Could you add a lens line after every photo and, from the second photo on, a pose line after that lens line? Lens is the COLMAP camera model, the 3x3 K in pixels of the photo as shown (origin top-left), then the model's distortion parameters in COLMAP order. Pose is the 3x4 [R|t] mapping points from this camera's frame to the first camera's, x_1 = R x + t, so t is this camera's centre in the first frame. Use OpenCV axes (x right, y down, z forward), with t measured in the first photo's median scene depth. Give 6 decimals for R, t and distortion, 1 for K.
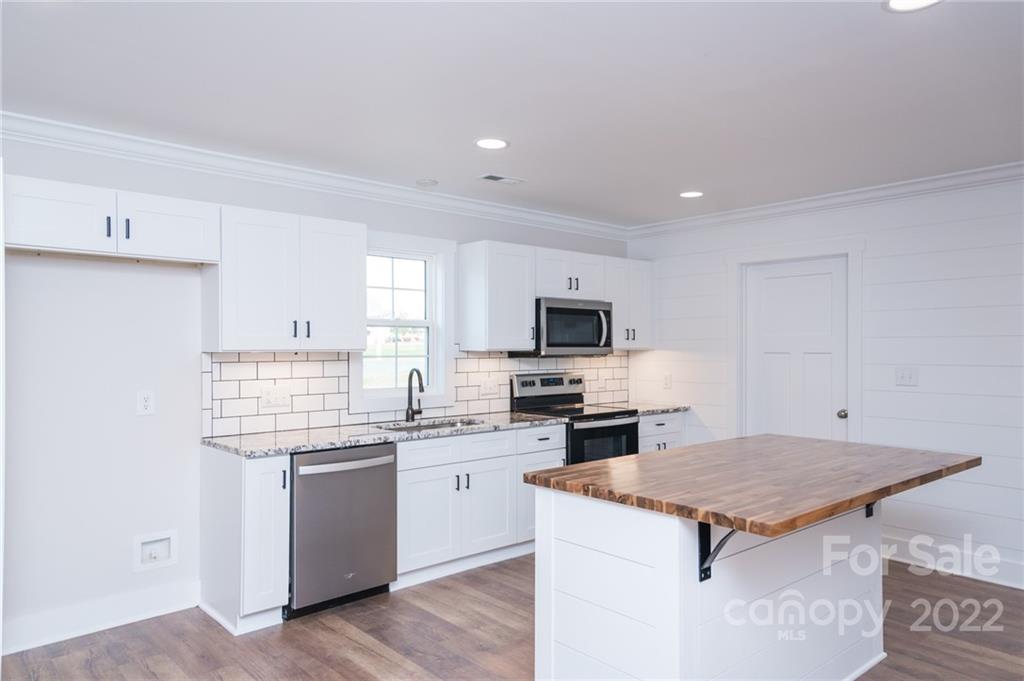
lens RADIAL K [[682.4, 0, 514.3], [0, 682.4, 360.6], [0, 0, 1]] dist [0.039366, 0.017054]
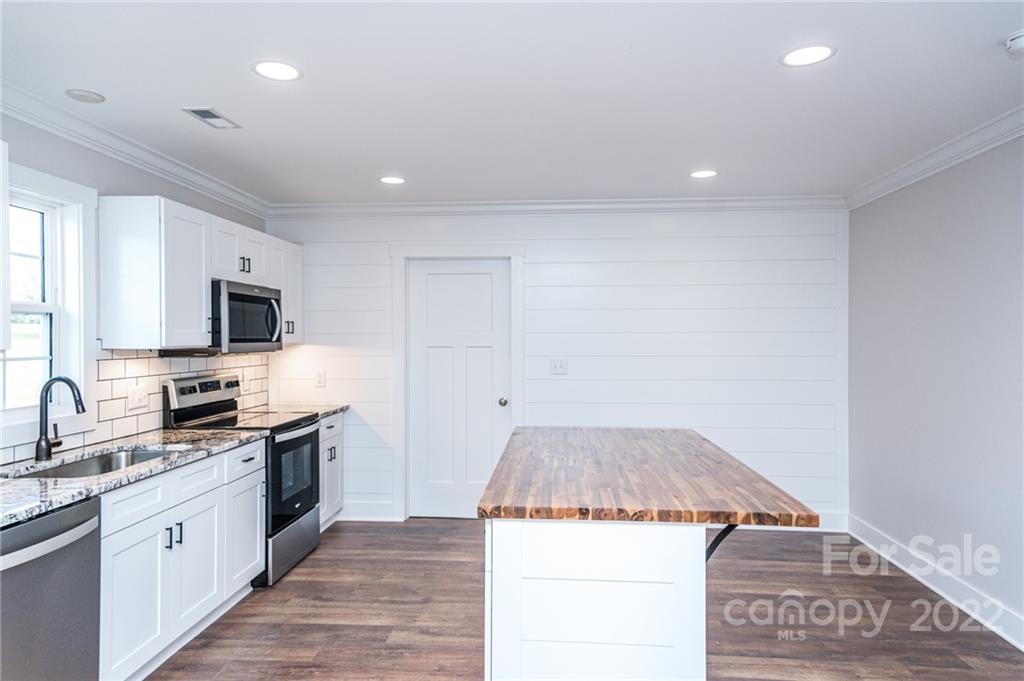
lens RADIAL K [[682.4, 0, 508.6], [0, 682.4, 345.0], [0, 0, 1]] dist [0.039366, 0.017054]
pose [[0.723973, -0.007433, 0.689788, -0.286643], [0.012265, 0.999923, -0.002098, -0.012533], [-0.689719, 0.009980, 0.724008, 0.218220]]
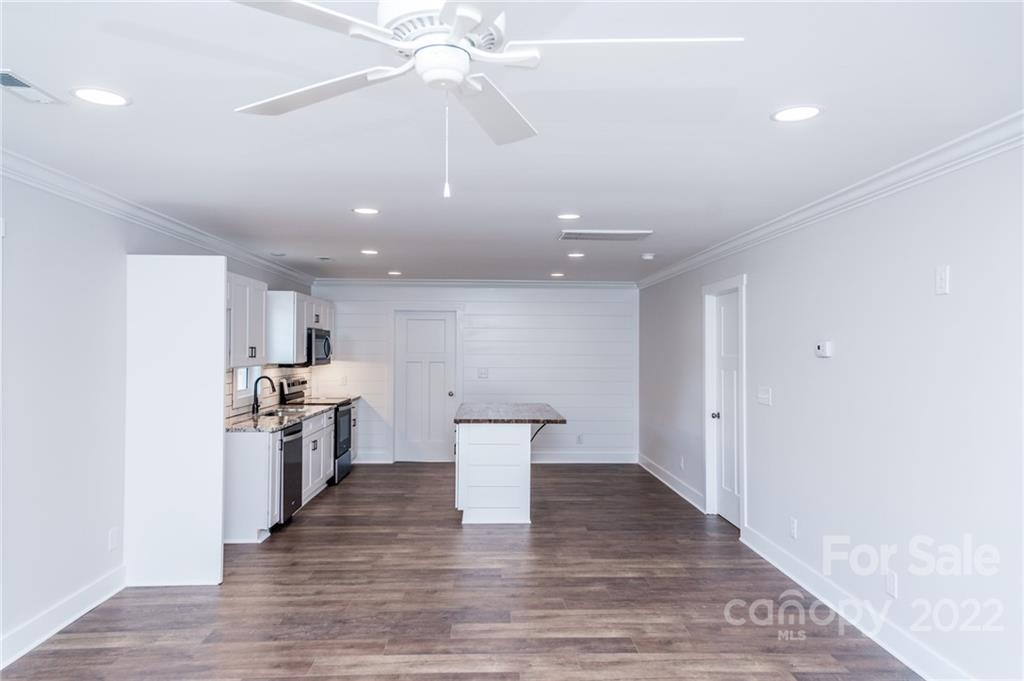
lens RADIAL K [[682.4, 0, 513.8], [0, 682.4, 341.5], [0, 0, 1]] dist [0.039366, 0.017054]
pose [[0.639666, 0.013070, 0.768542, -0.925794], [0.007270, 0.999708, -0.023052, -0.025273], [-0.768618, 0.020333, 0.639384, -0.368011]]
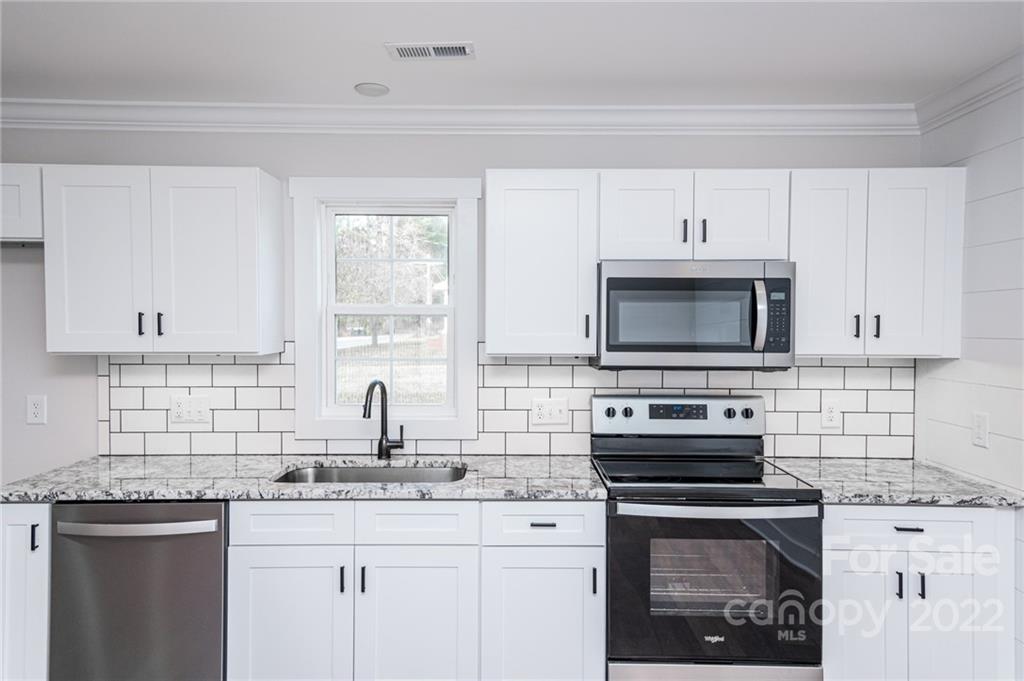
lens RADIAL K [[682.4, 0, 514.8], [0, 682.4, 339.5], [0, 0, 1]] dist [0.039366, 0.017054]
pose [[0.744533, 0.021925, -0.667226, 0.383382], [-0.018206, 0.999756, 0.012537, -0.037343], [0.667338, 0.002813, 0.744750, 0.584477]]
